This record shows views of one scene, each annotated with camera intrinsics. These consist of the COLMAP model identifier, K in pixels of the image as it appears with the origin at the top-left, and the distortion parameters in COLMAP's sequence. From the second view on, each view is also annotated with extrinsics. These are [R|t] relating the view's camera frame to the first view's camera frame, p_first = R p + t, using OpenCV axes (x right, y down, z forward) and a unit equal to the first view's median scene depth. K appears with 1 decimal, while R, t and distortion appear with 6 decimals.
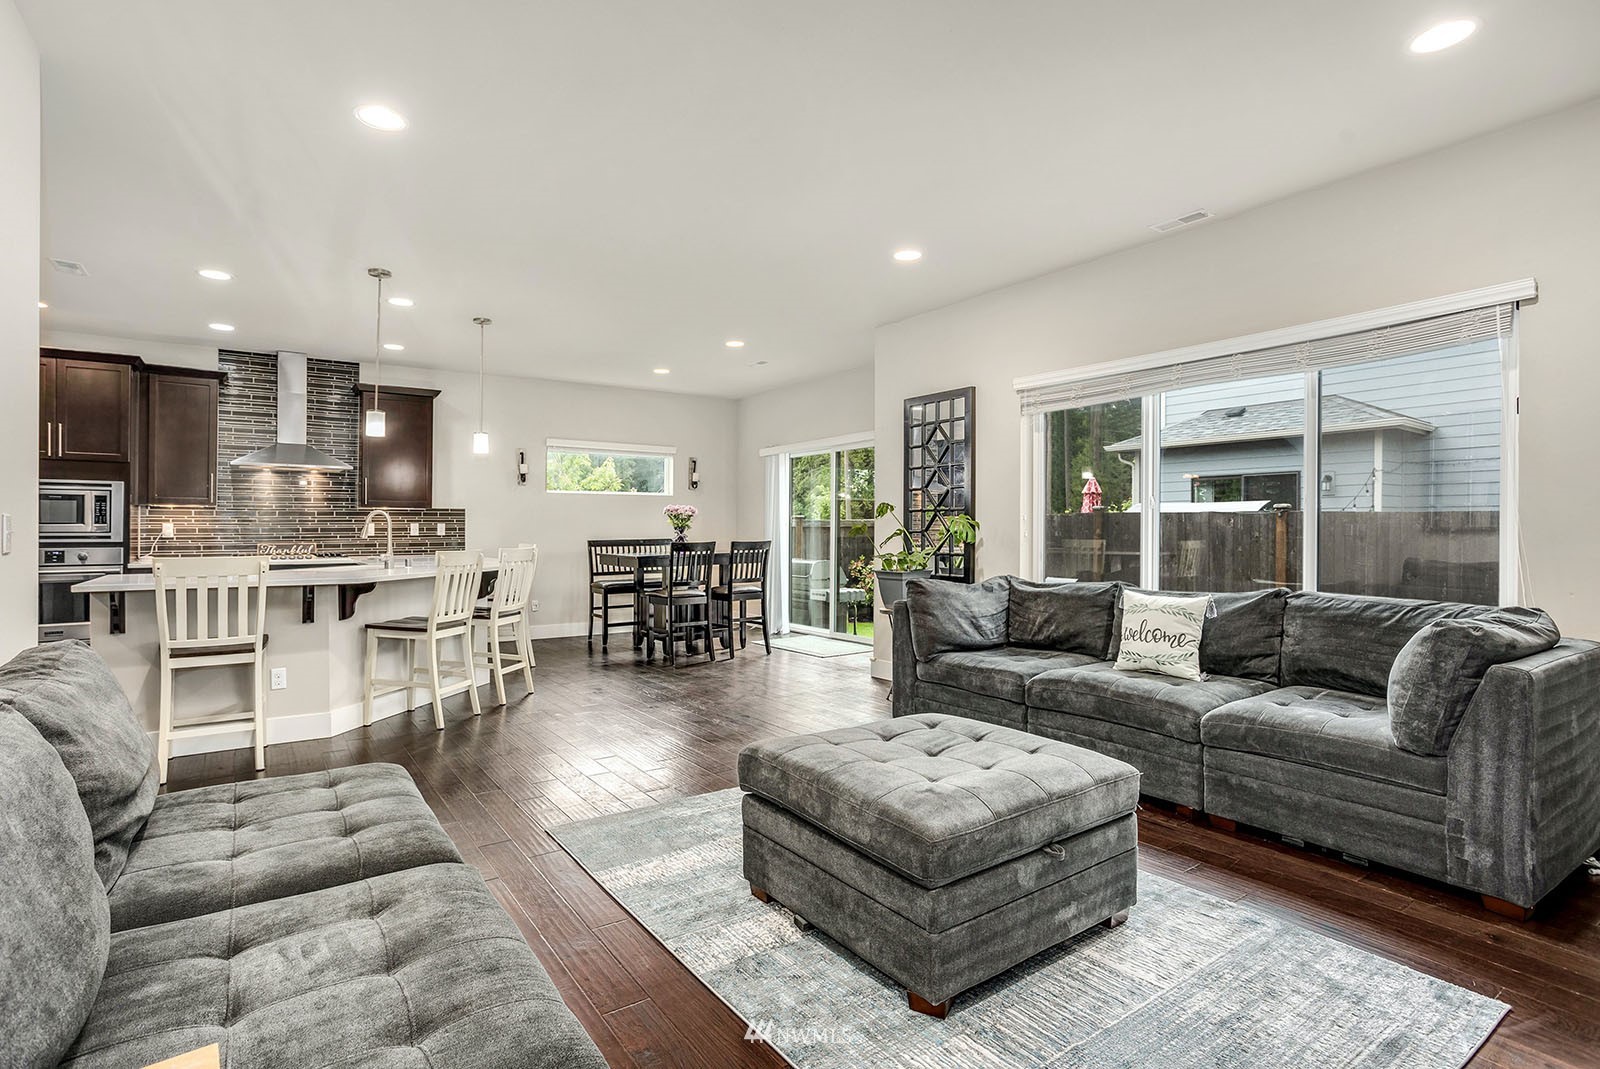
lens RADIAL K [[785.6, 0, 790.9], [0, 785.6, 519.6], [0, 0, 1]] dist [-0.029908, 0.013559]
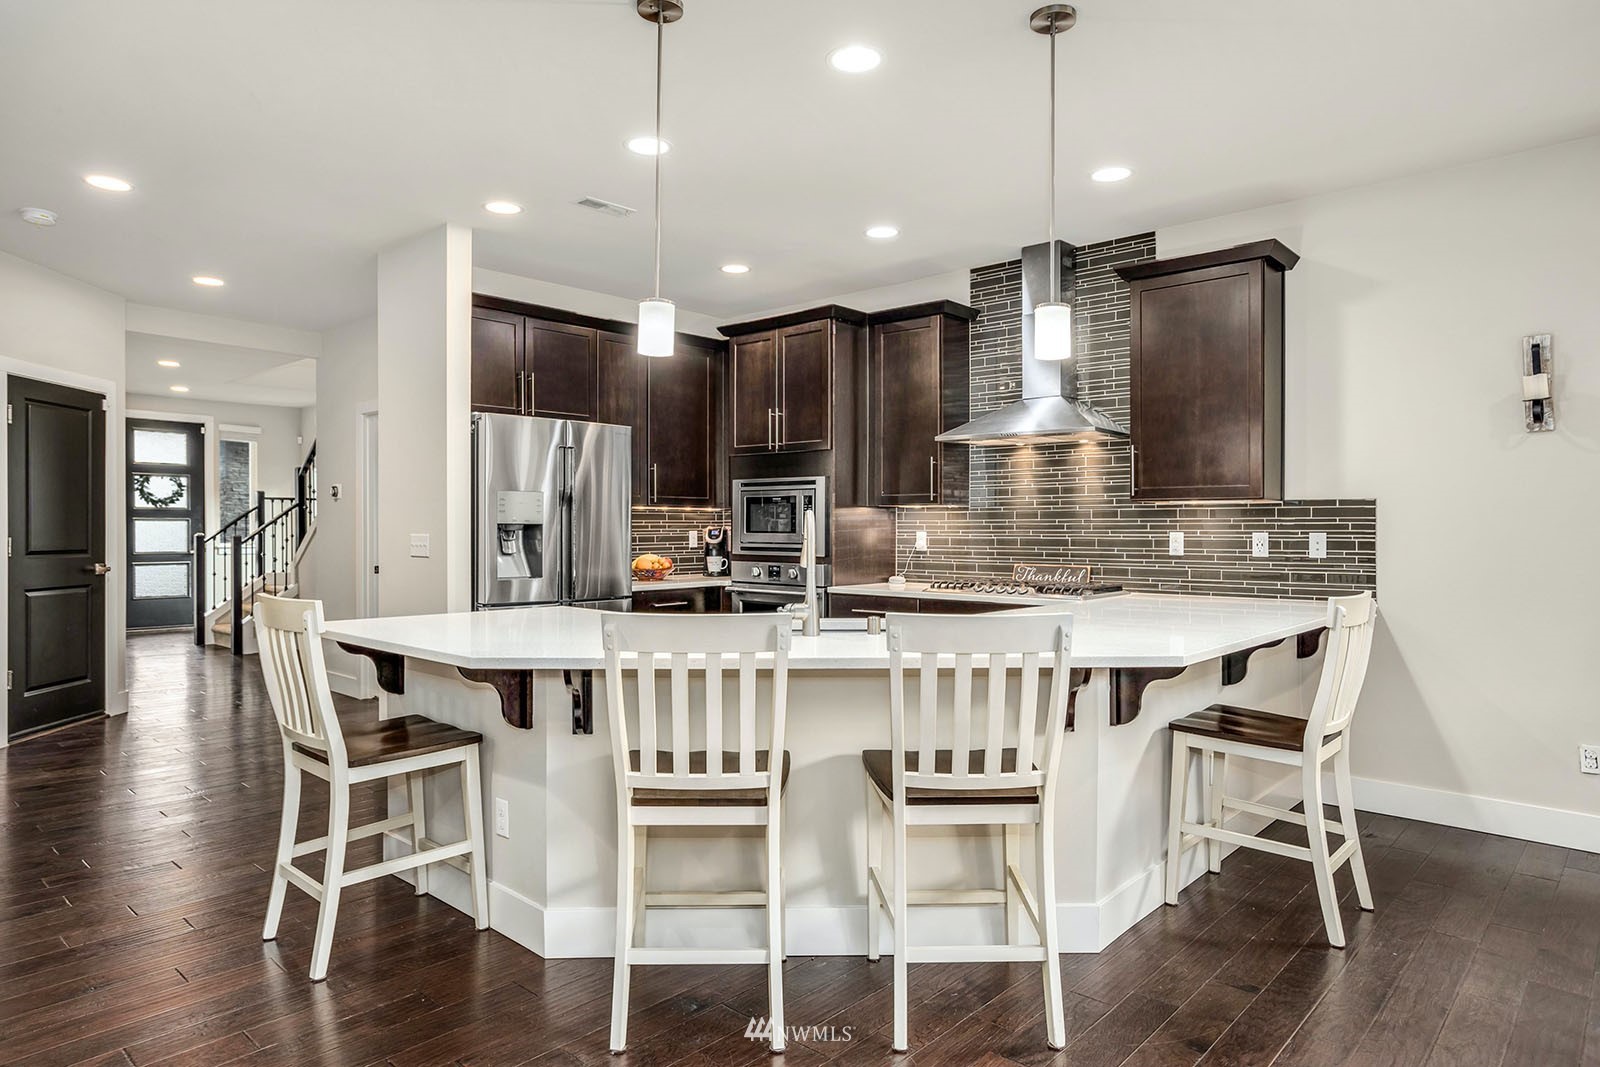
lens RADIAL K [[961.4, 0, 789.5], [0, 961.4, 532.2], [0, 0, 1]] dist [-0.034026, 0.026656]
pose [[0.214194, 0.006201, -0.976771, 0.032865], [0.008528, 0.999930, 0.008218, -0.002578], [0.976754, -0.010090, 0.214127, 0.648361]]
